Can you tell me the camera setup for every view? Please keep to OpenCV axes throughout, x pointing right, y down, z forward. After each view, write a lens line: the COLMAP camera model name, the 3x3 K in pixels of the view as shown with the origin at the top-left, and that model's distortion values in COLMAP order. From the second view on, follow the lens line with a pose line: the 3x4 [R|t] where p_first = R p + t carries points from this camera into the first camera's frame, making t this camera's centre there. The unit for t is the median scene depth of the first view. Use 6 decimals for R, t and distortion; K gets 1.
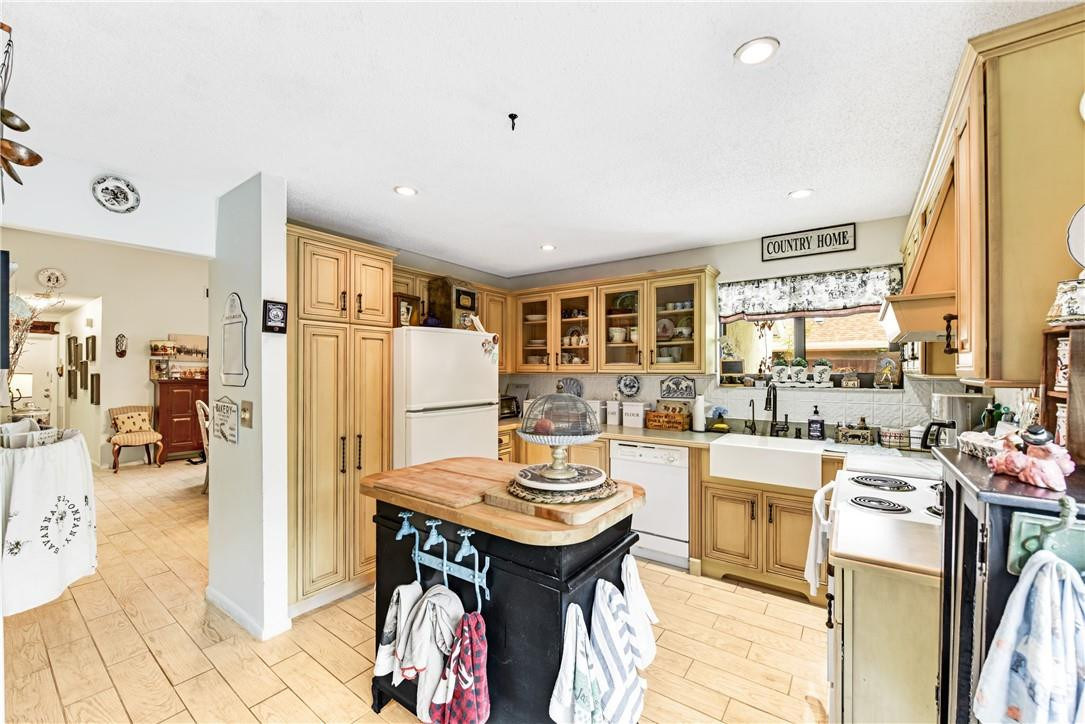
lens RADIAL K [[436.5, 0, 542.3], [0, 436.5, 366.6], [0, 0, 1]] dist [-0.008064, -0.000038]
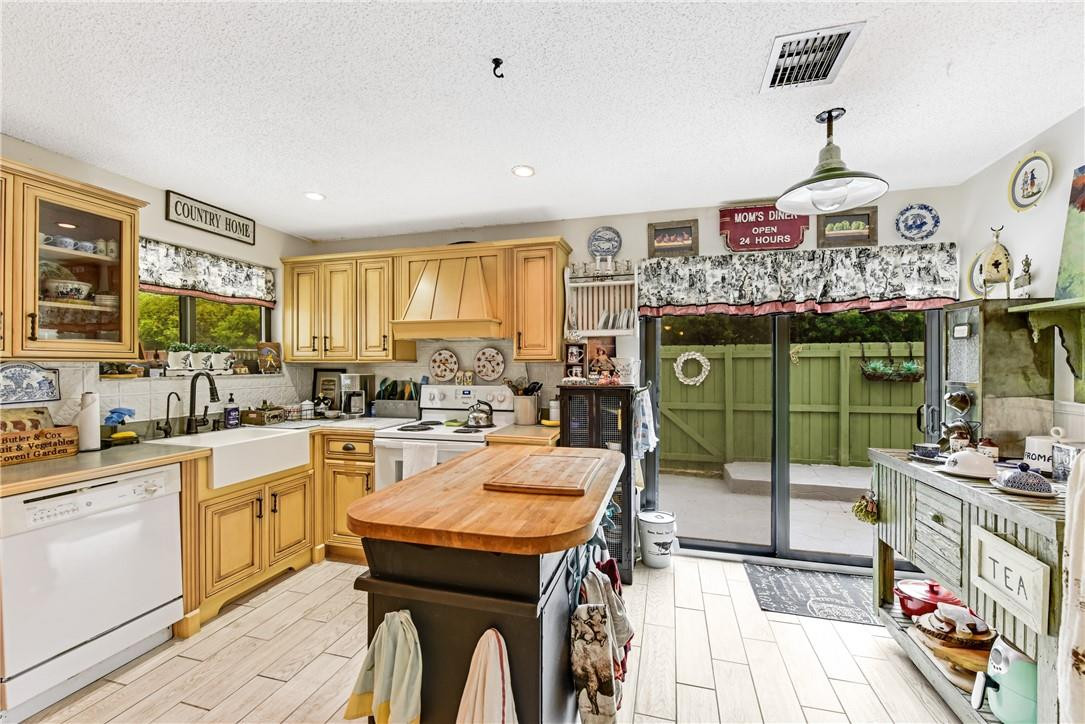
lens RADIAL K [[436.5, 0, 542.3], [0, 436.5, 366.6], [0, 0, 1]] dist [-0.008064, -0.000038]
pose [[-0.349248, -0.002437, 0.937027, -0.488252], [-0.006534, 0.999979, 0.000165, 0.023509], [-0.937008, -0.006065, -0.349256, 0.640772]]
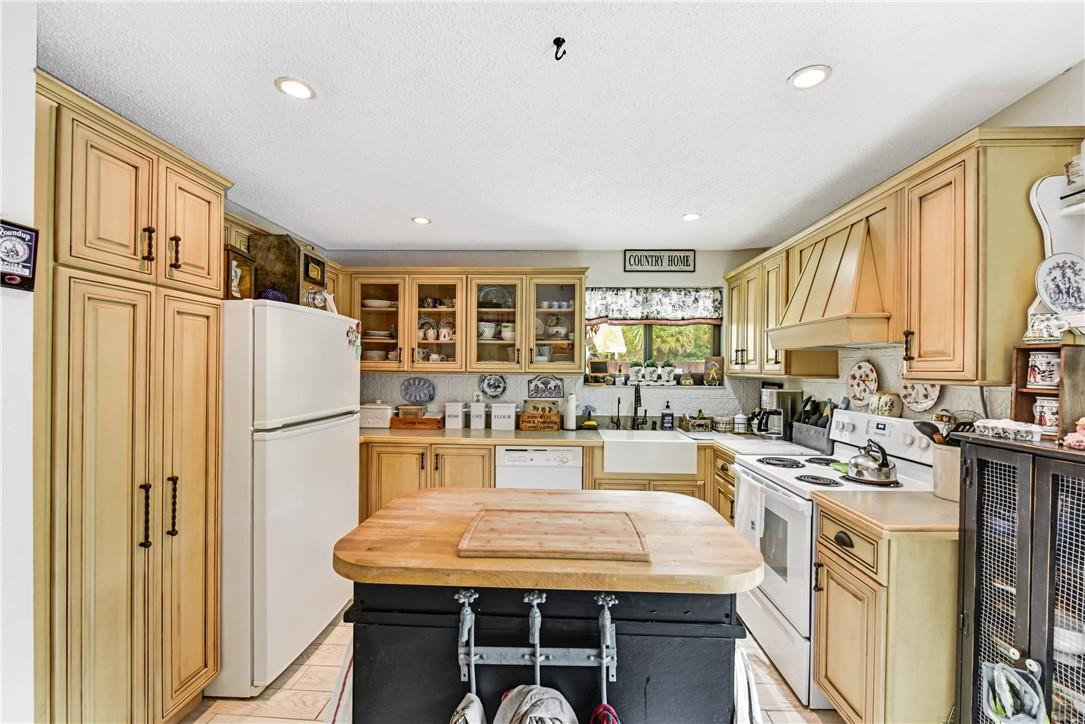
lens RADIAL K [[435.3, 0, 549.7], [0, 435.3, 368.7], [0, 0, 1]] dist [-0.001256, -0.005756]
pose [[0.829852, 0.008400, 0.557920, -0.267171], [-0.013233, 0.999902, 0.004628, 0.001384], [-0.557827, -0.011223, 0.829882, 0.192565]]
